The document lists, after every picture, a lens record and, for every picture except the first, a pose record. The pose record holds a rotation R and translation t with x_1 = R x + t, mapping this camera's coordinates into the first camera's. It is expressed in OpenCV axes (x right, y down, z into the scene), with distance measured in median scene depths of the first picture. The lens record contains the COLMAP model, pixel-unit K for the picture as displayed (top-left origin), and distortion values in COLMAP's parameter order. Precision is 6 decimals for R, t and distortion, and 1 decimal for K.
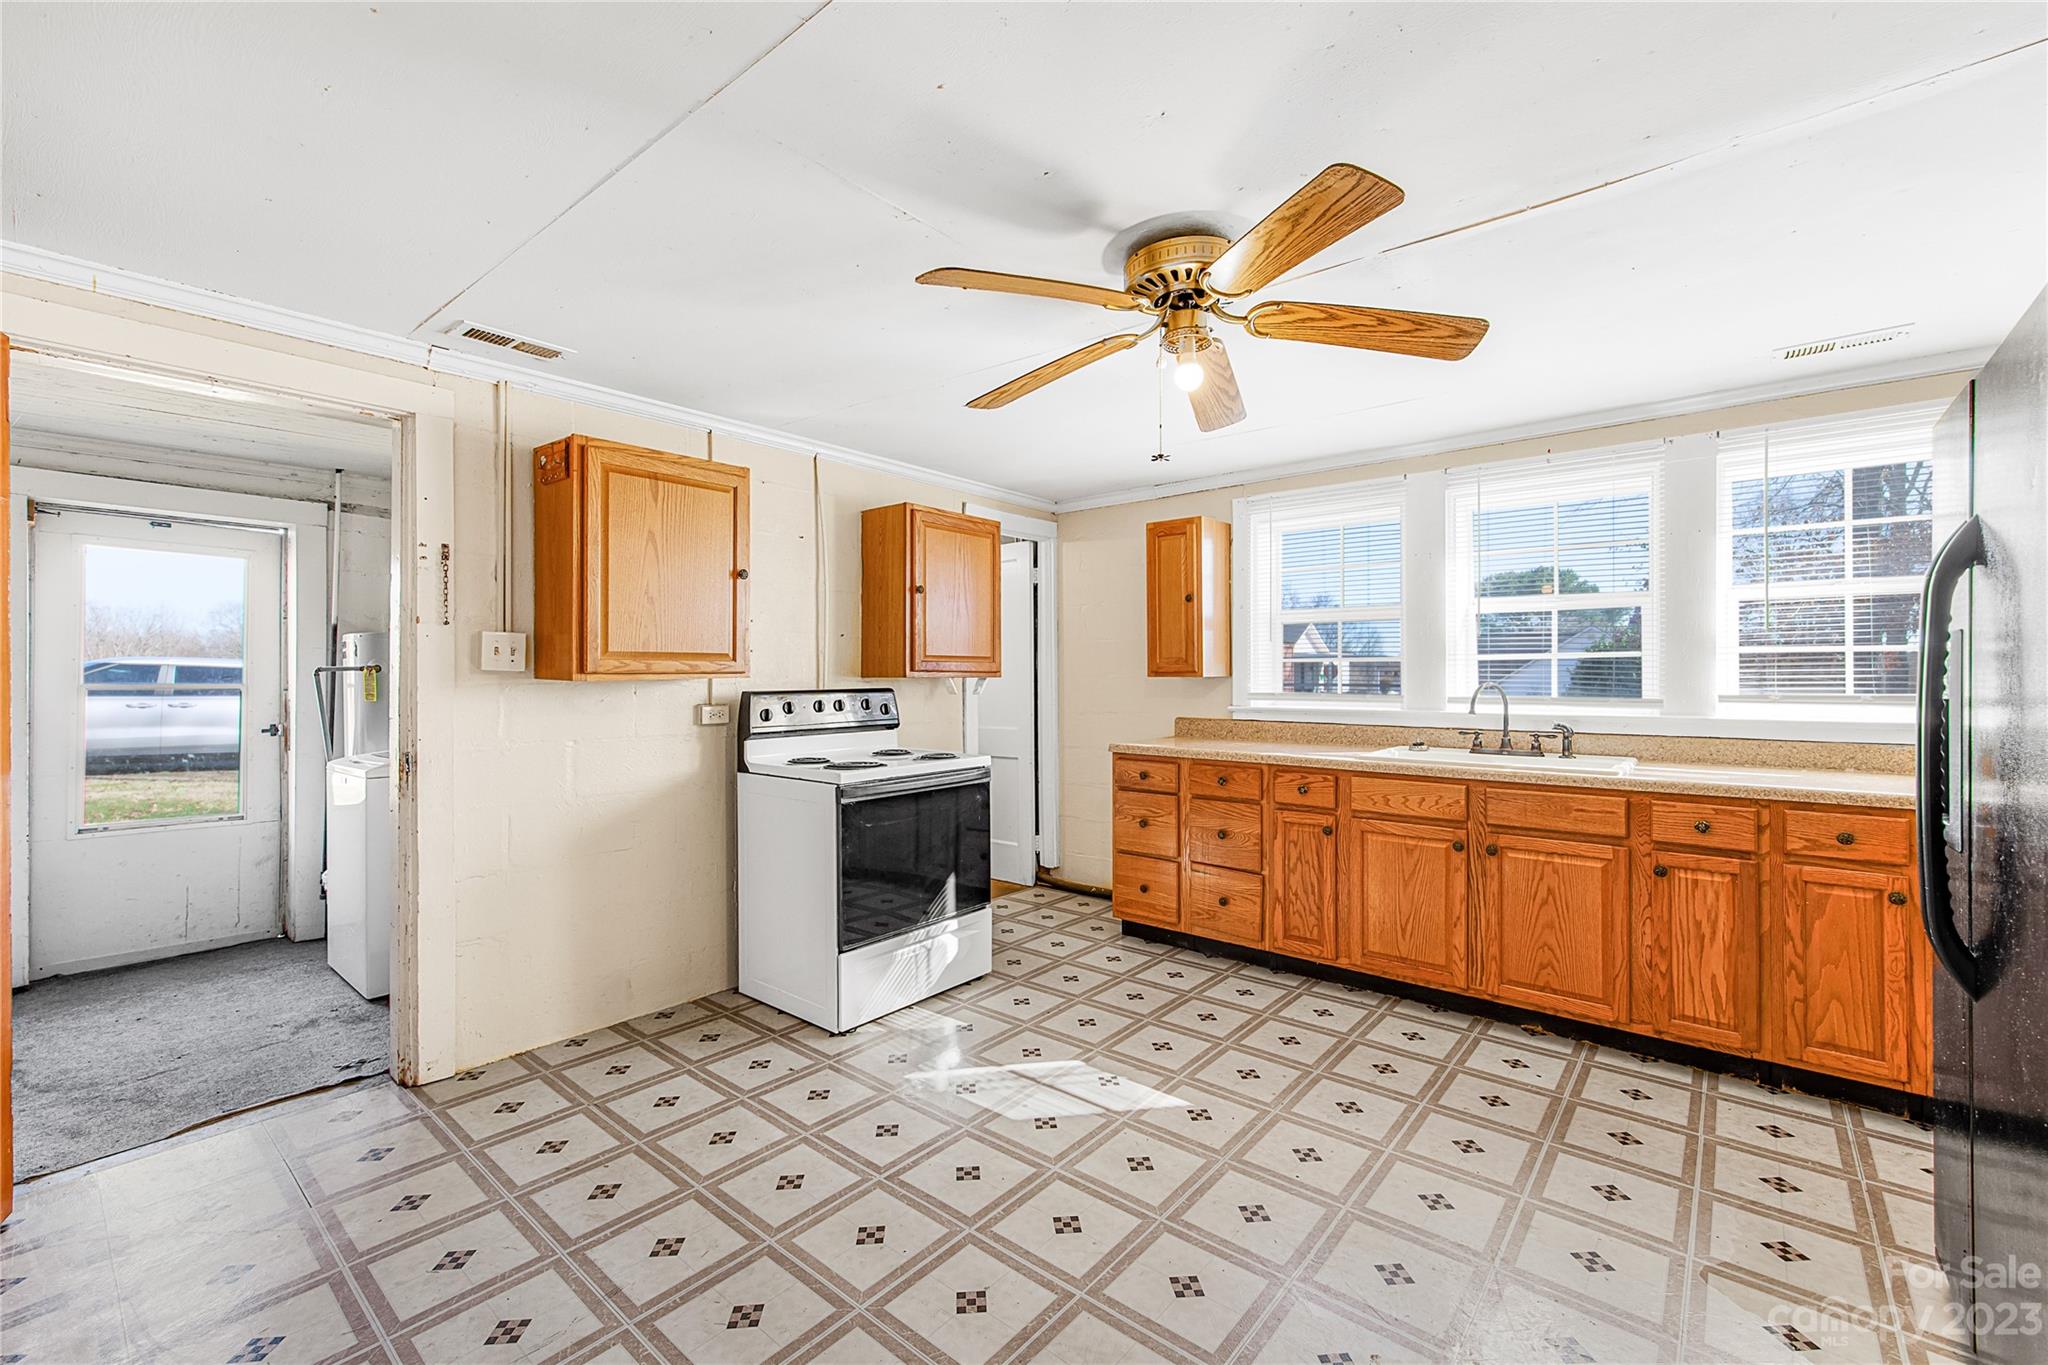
lens RADIAL K [[836.0, 0, 997.5], [0, 836.0, 670.7], [0, 0, 1]] dist [-0.014837, 0.002356]
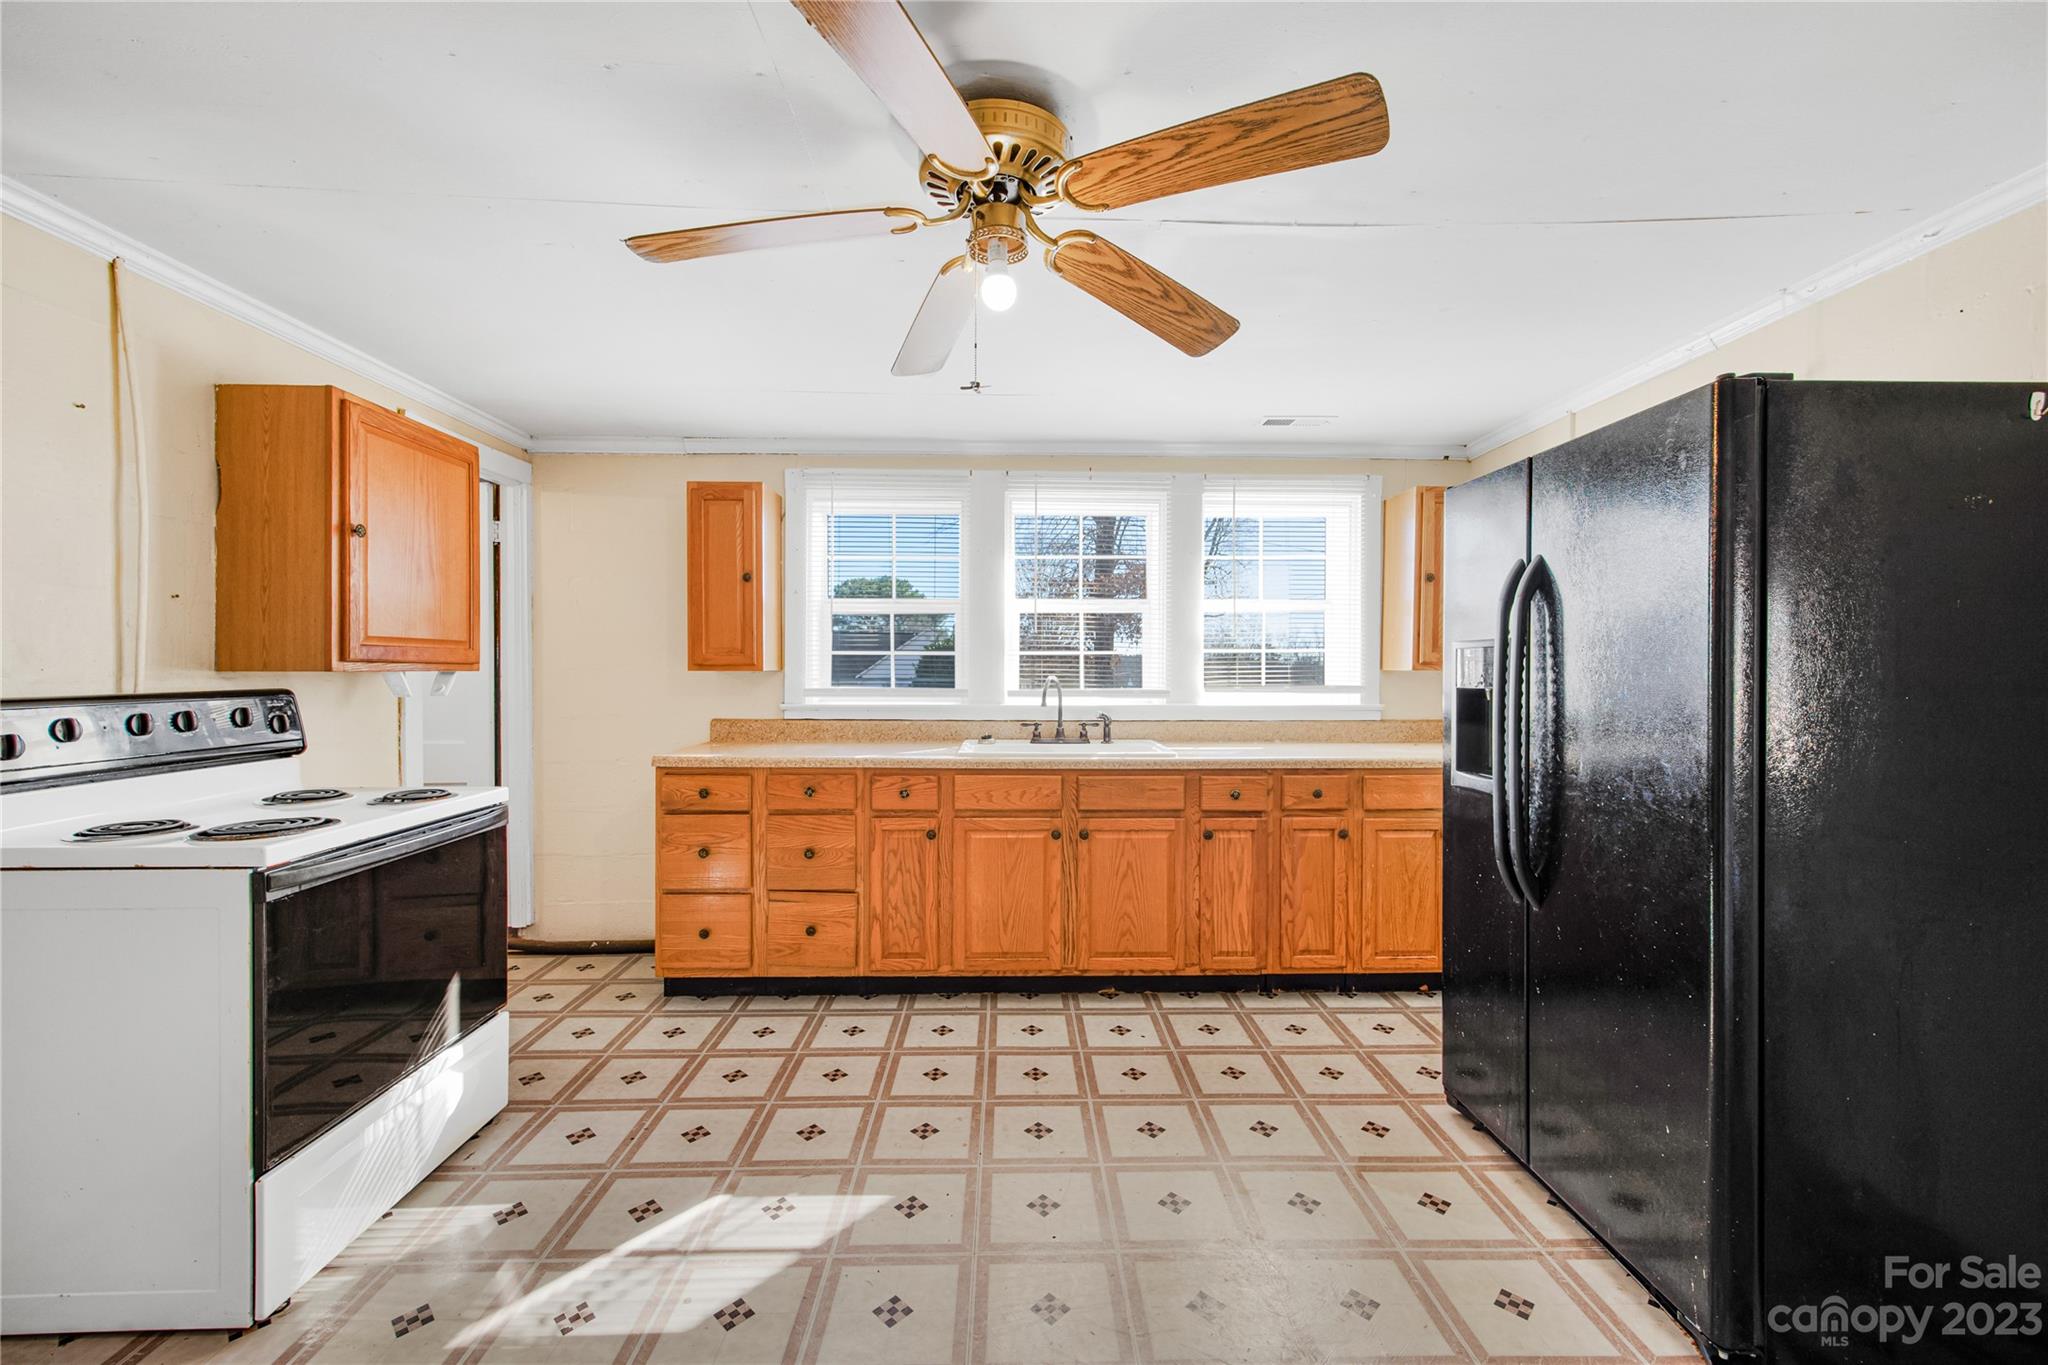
lens RADIAL K [[836.0, 0, 1014.3], [0, 836.0, 667.6], [0, 0, 1]] dist [-0.014837, 0.002356]
pose [[0.737160, 0.003868, 0.675707, -0.170004], [-0.007422, 0.999970, 0.002373, 0.000400], [-0.675677, -0.006764, 0.737167, 0.239221]]
